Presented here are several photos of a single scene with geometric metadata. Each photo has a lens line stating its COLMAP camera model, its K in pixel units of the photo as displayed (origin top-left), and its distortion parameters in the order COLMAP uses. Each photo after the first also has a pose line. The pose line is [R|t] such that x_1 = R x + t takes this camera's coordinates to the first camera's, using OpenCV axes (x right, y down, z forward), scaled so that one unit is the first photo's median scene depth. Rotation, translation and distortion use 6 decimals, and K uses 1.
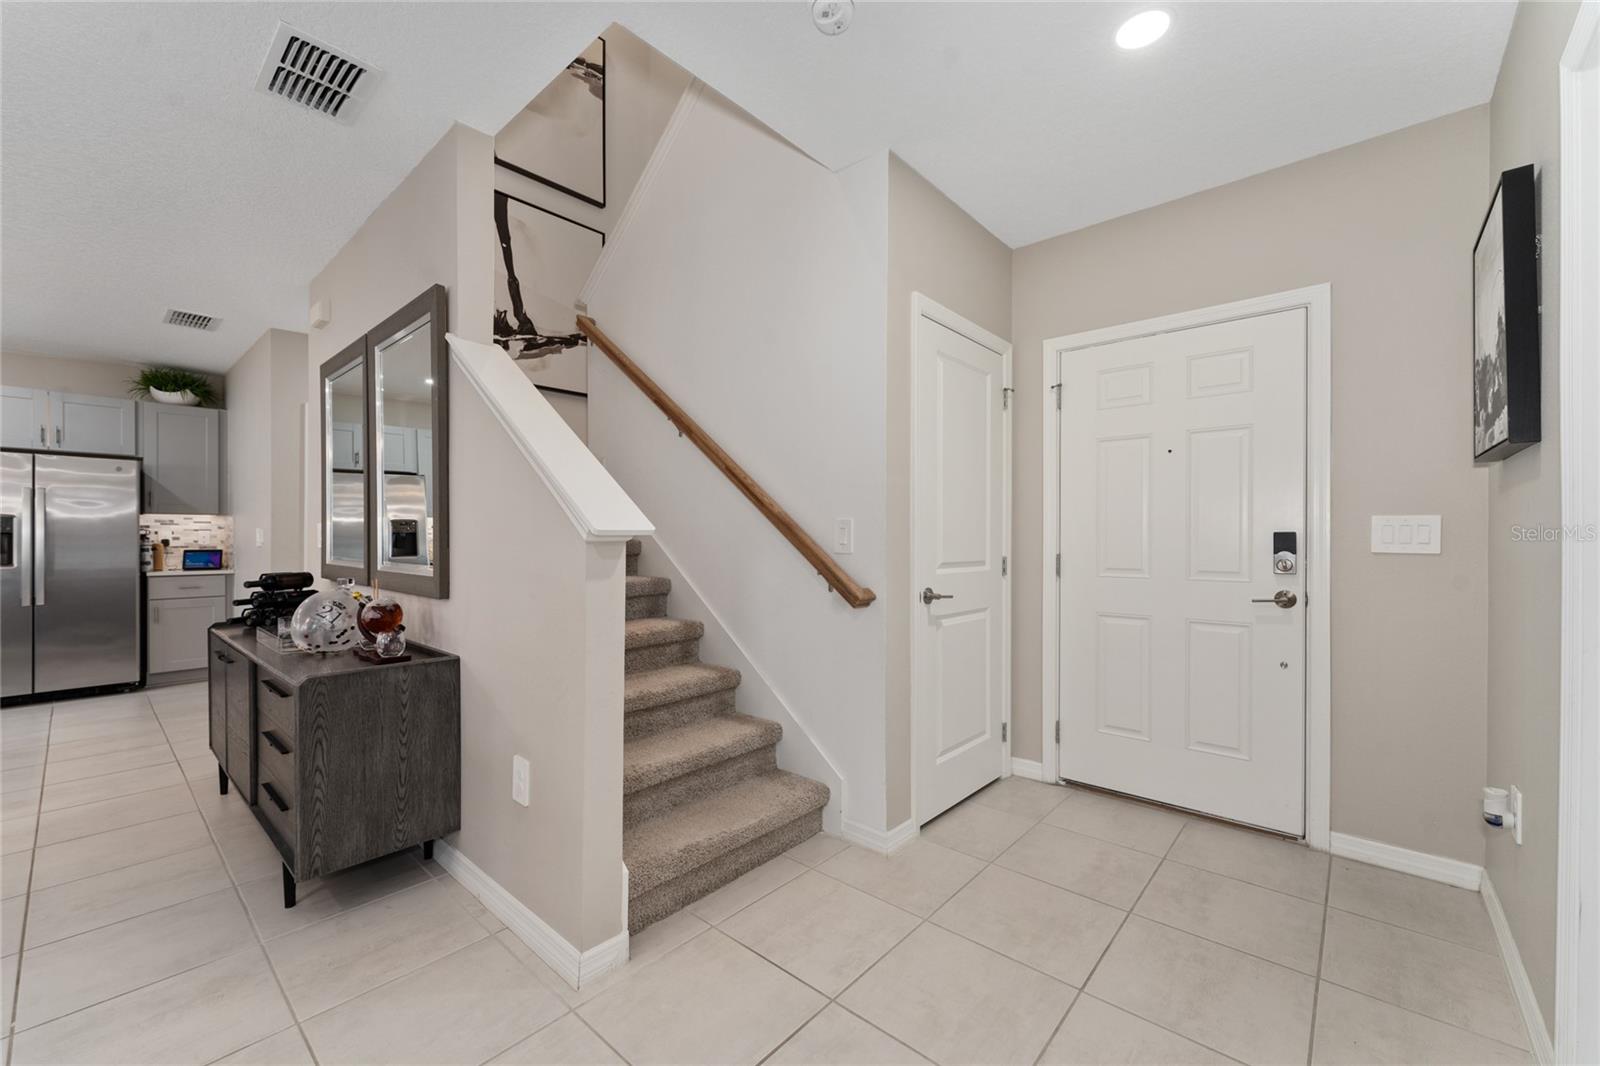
lens RADIAL K [[636.1, 0, 804.2], [0, 636.1, 541.1], [0, 0, 1]] dist [-0.001070, -0.000063]
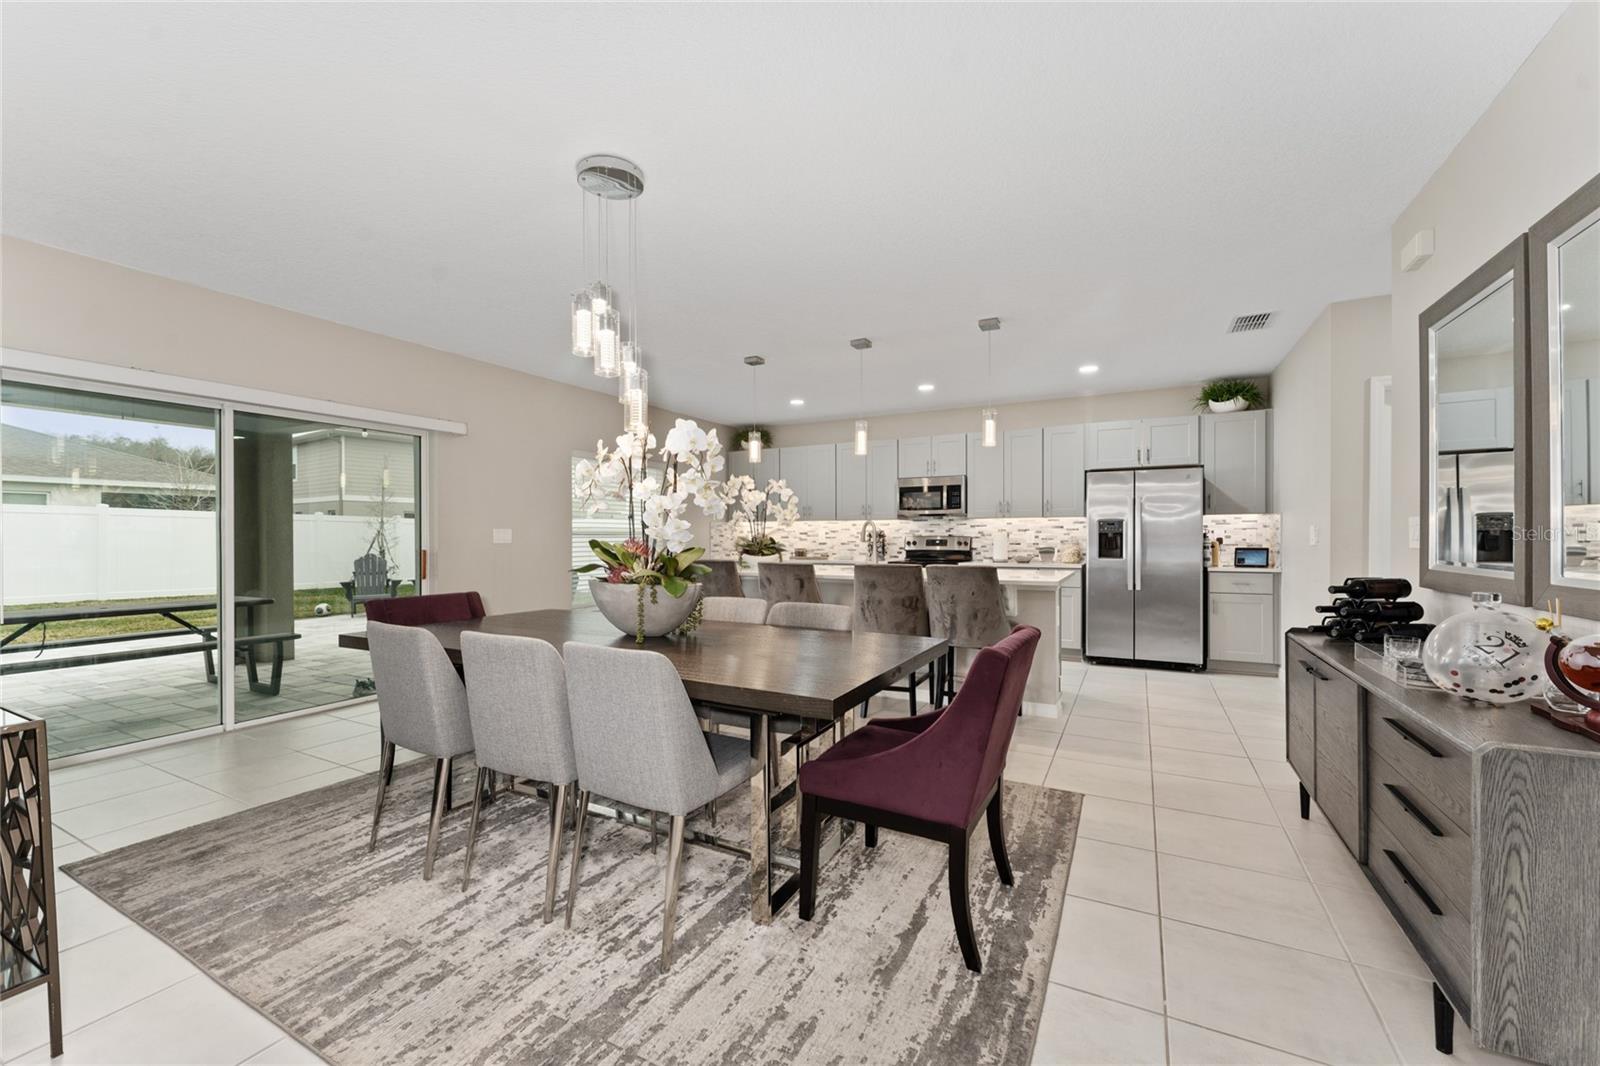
lens RADIAL K [[636.1, 0, 792.8], [0, 636.1, 538.6], [0, 0, 1]] dist [-0.001070, -0.000063]
pose [[0.216577, -0.000277, -0.976265, -0.163624], [-0.000690, 1.000000, -0.000436, -0.000735], [0.976265, 0.000768, 0.216577, 0.078128]]
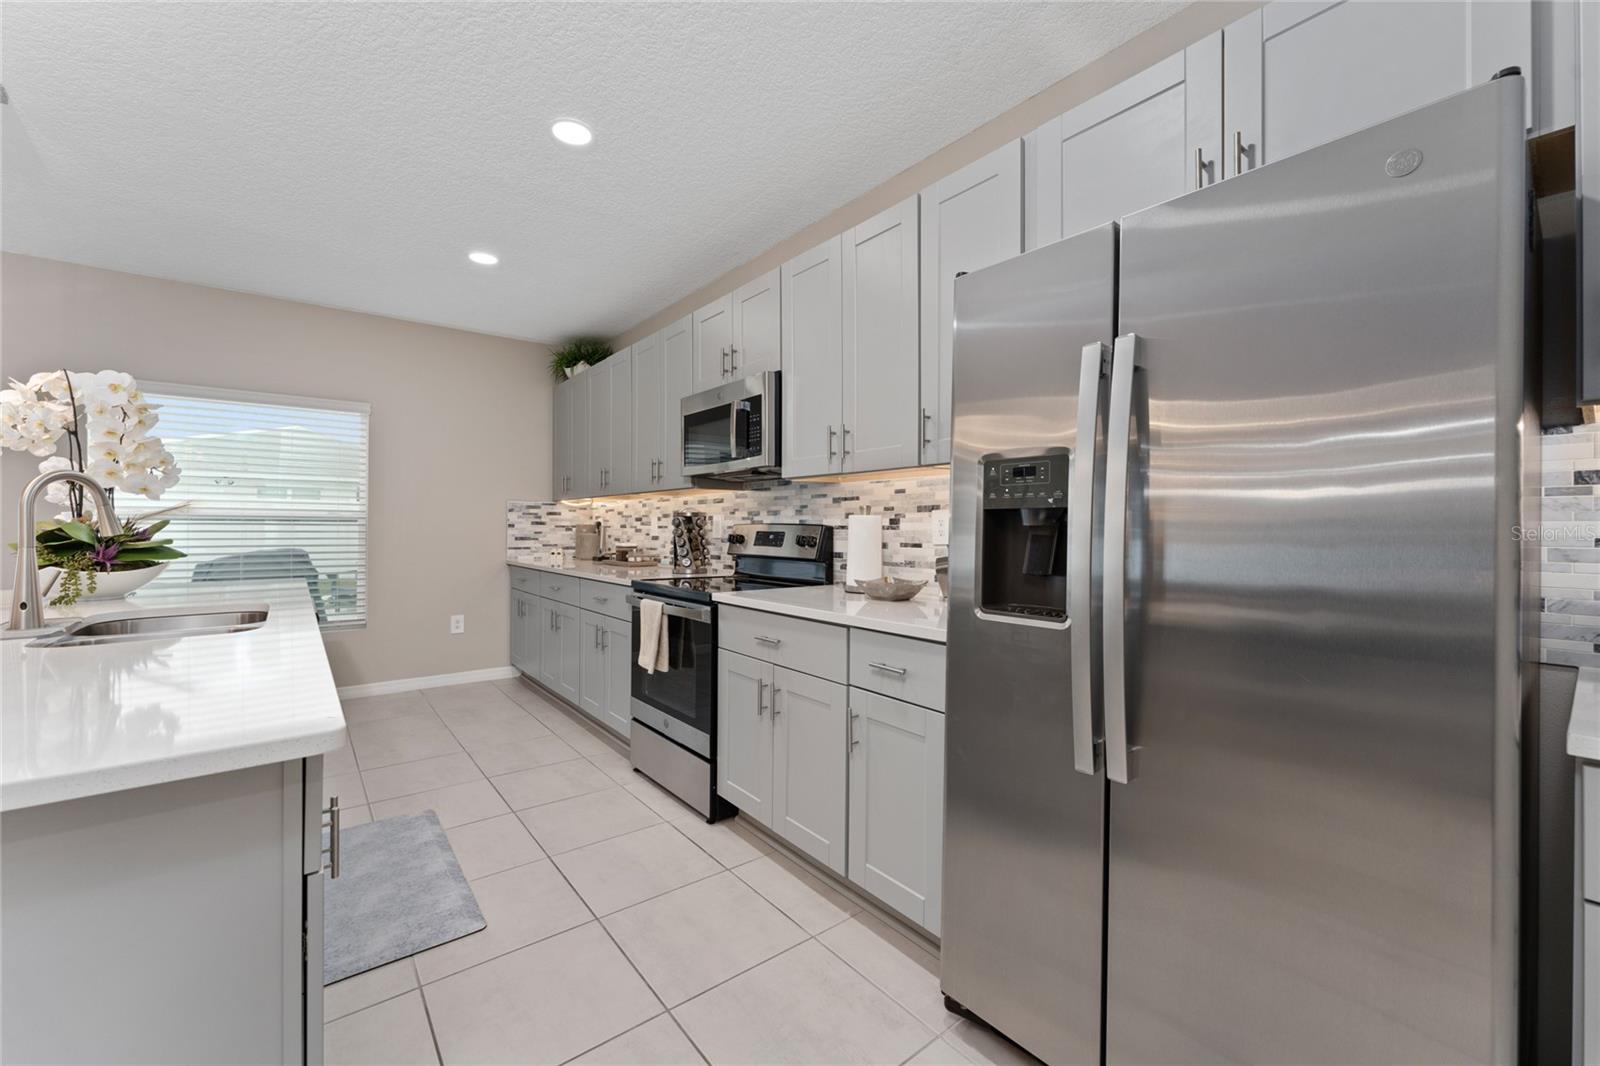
lens RADIAL K [[636.1, 0, 805.7], [0, 636.1, 528.5], [0, 0, 1]] dist [-0.001070, -0.000063]
pose [[-0.173561, -0.002673, -0.984820, -1.266148], [-0.008974, 0.999959, -0.001133, -0.003033], [0.984782, 0.008641, -0.173577, 1.257481]]
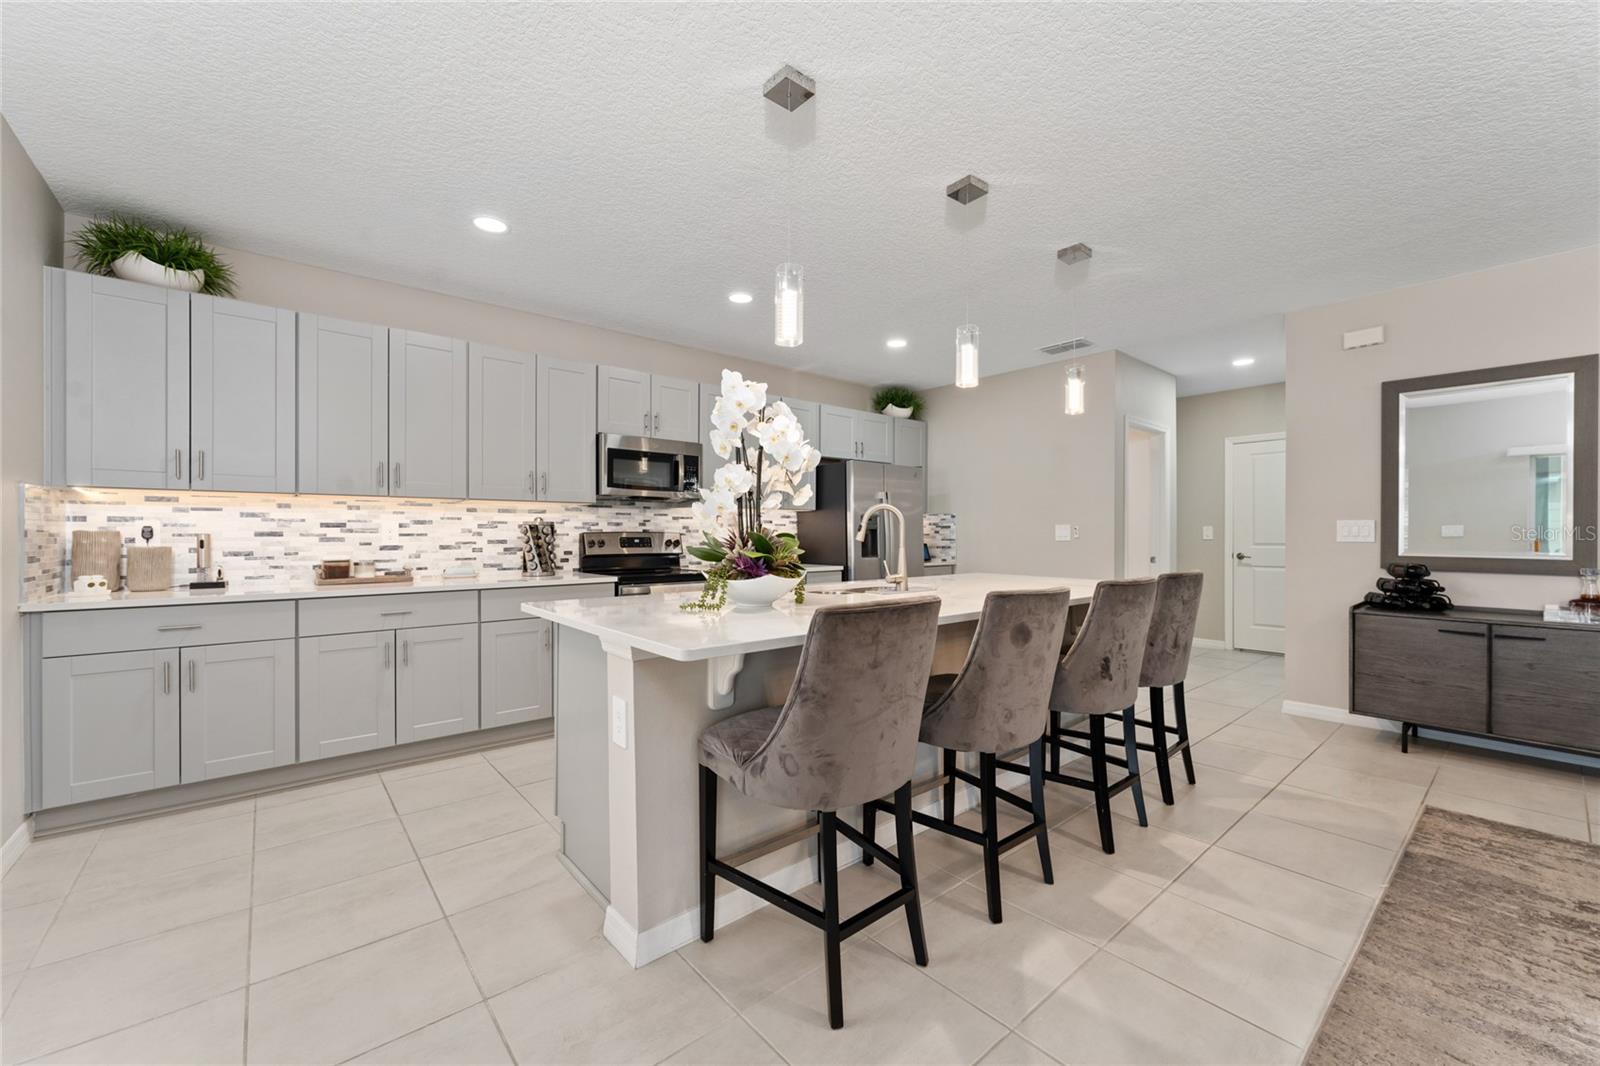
lens RADIAL K [[636.1, 0, 798.7], [0, 636.1, 533.6], [0, 0, 1]] dist [-0.001070, -0.000063]
pose [[0.990202, 0.000256, -0.139642, -1.652026], [-0.000607, 0.999997, -0.002465, -0.004177], [0.139640, 0.002526, 0.990199, -0.288564]]
